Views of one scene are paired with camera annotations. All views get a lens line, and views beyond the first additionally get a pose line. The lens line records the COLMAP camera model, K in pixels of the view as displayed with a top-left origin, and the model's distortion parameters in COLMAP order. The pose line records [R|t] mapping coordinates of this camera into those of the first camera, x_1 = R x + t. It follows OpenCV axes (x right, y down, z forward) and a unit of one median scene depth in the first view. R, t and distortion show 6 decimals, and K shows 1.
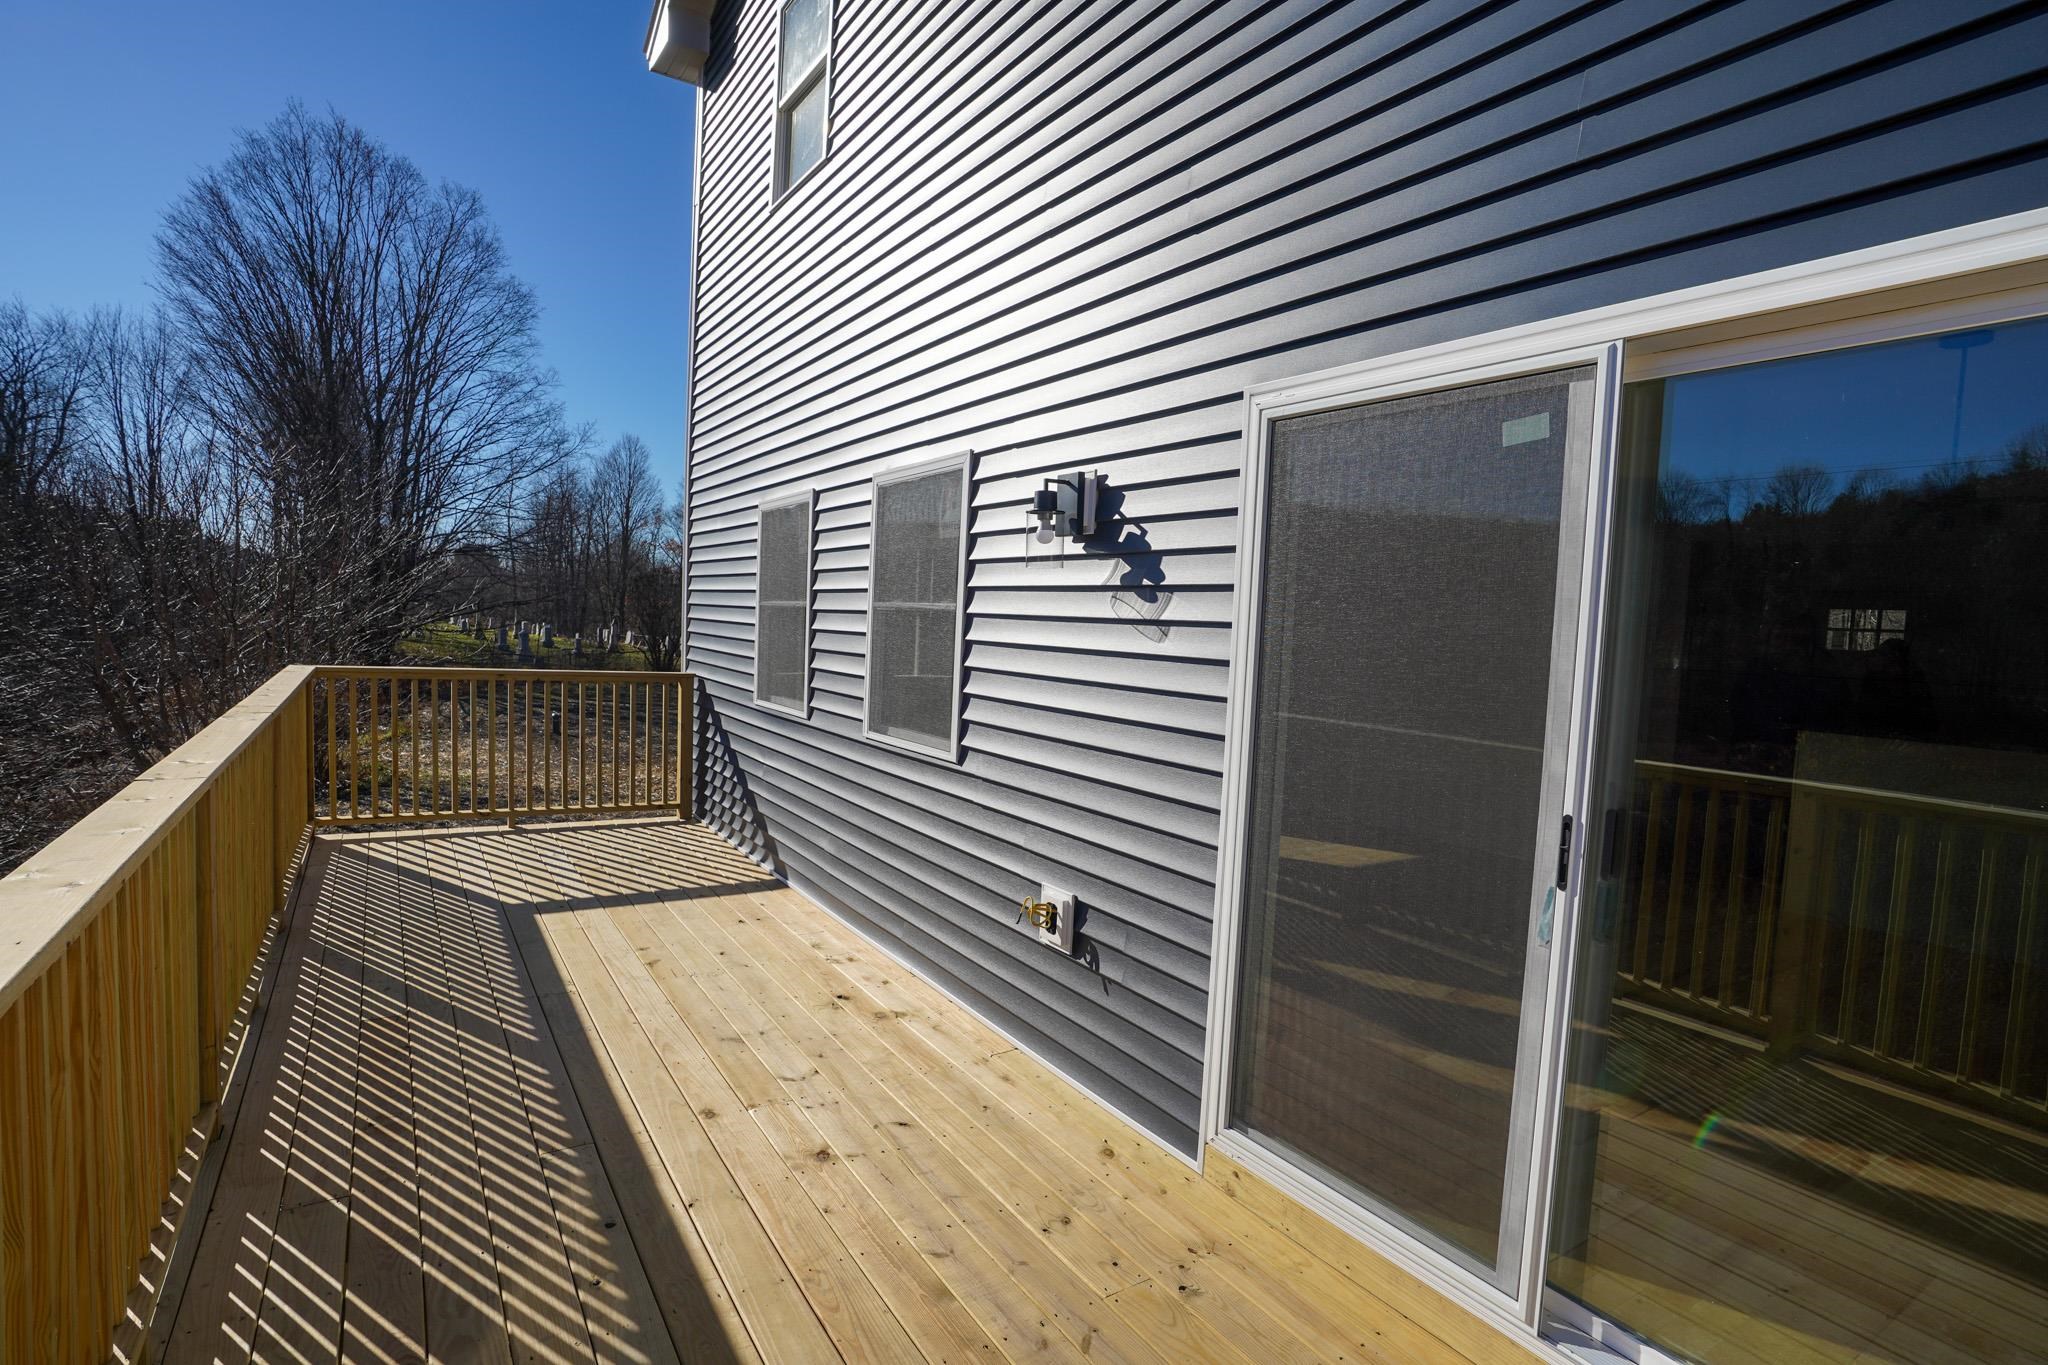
lens RADIAL K [[1011.1, 0, 1039.5], [0, 1011.1, 684.7], [0, 0, 1]] dist [-0.072057, 0.040453]
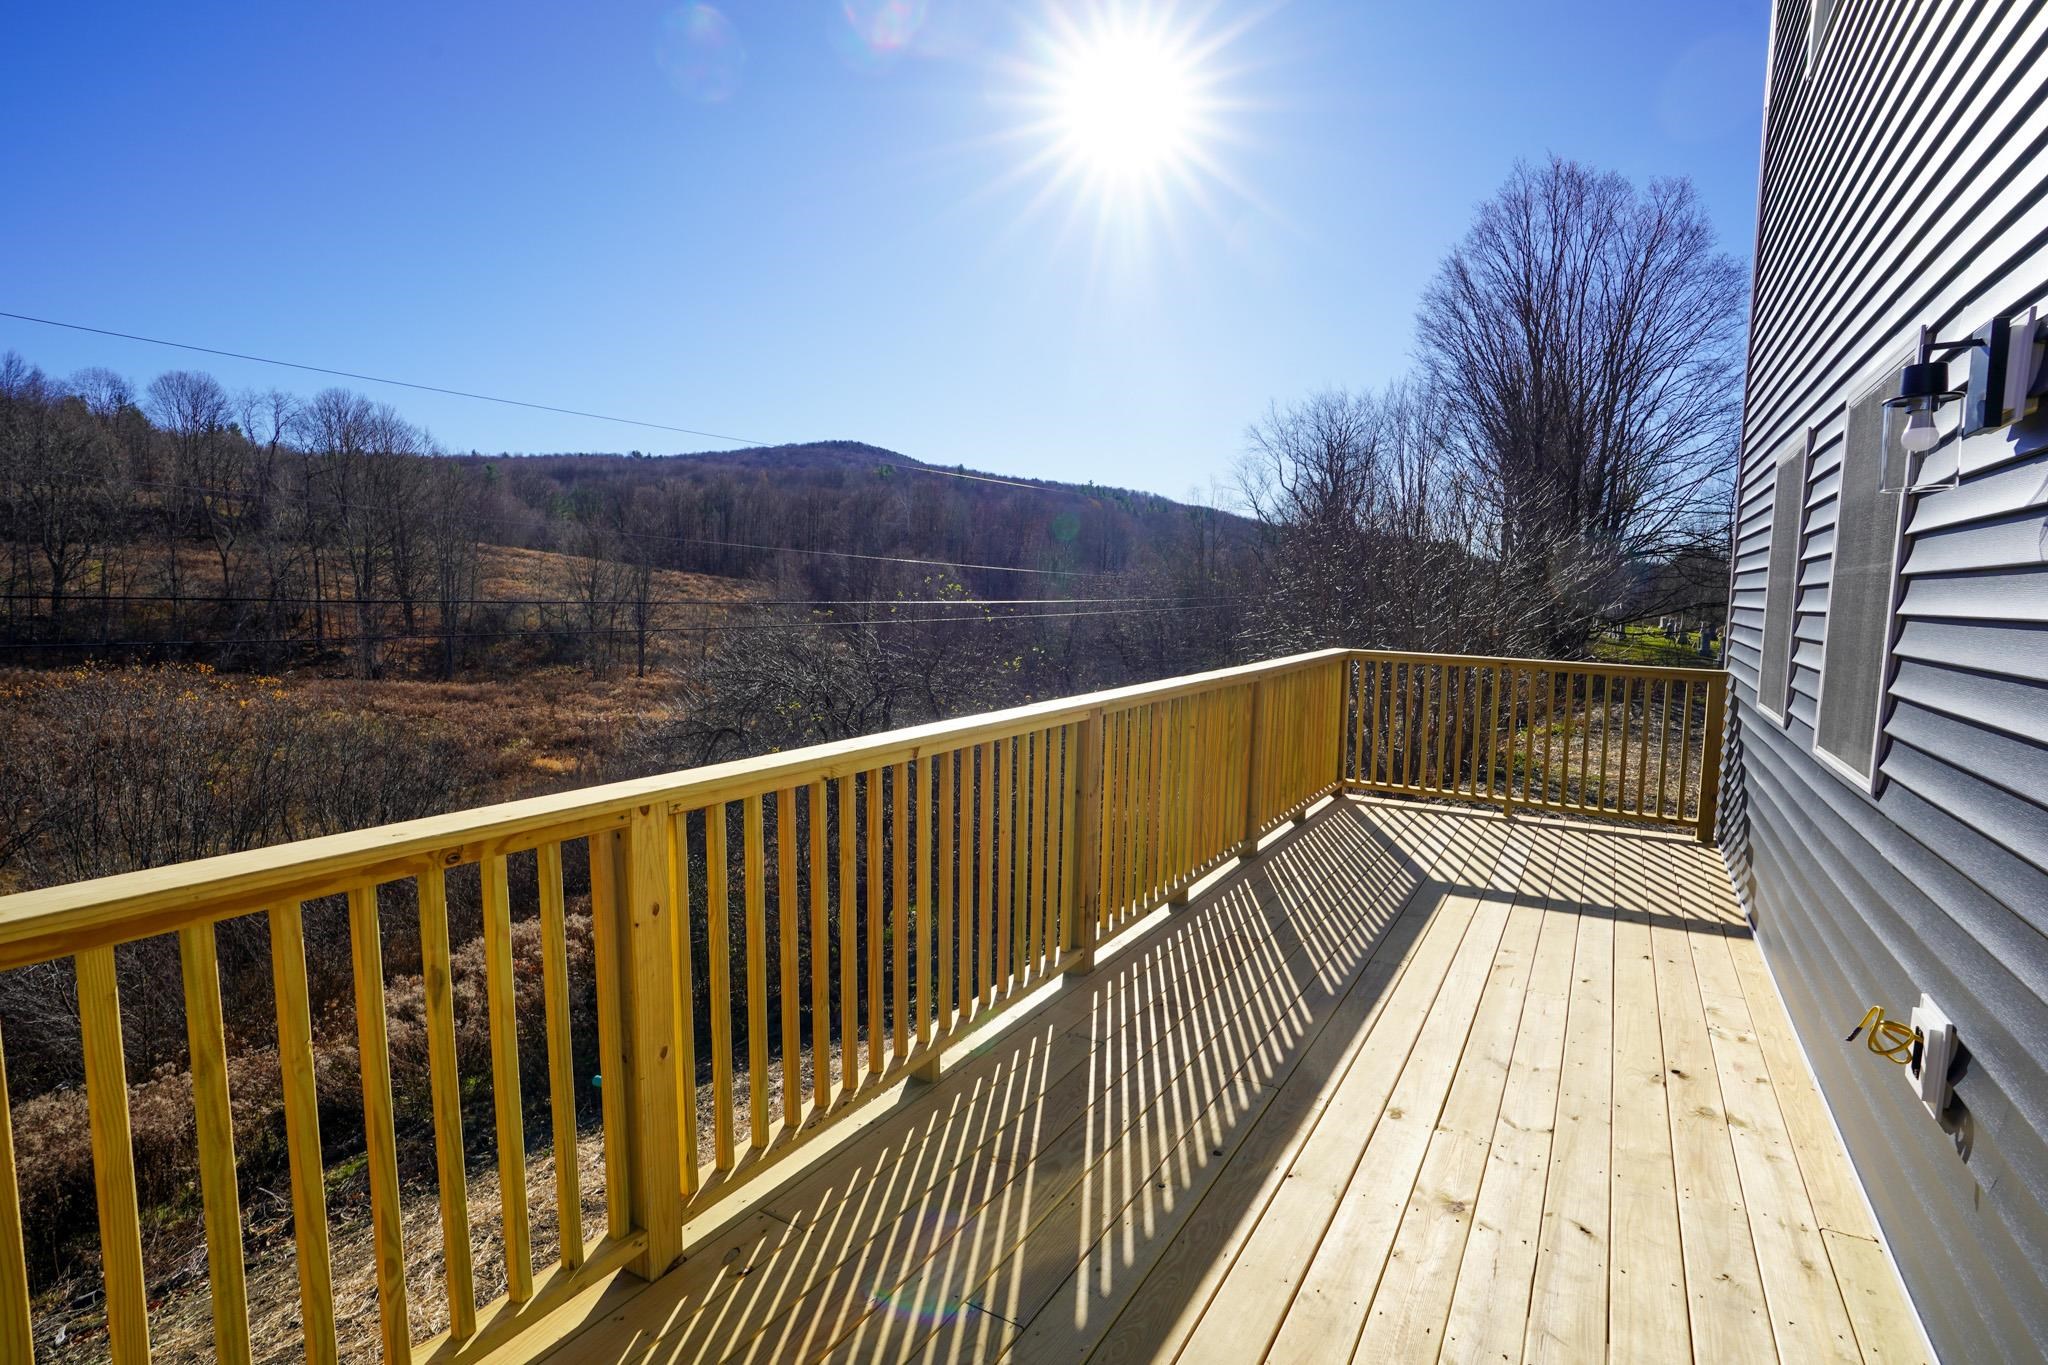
lens RADIAL K [[1011.1, 0, 1039.5], [0, 1011.1, 684.7], [0, 0, 1]] dist [-0.072057, 0.040453]
pose [[0.451174, 0.049349, -0.891071, 0.148835], [-0.053582, 0.998167, 0.028150, 0.007309], [0.890826, 0.035045, 0.452991, 0.113323]]
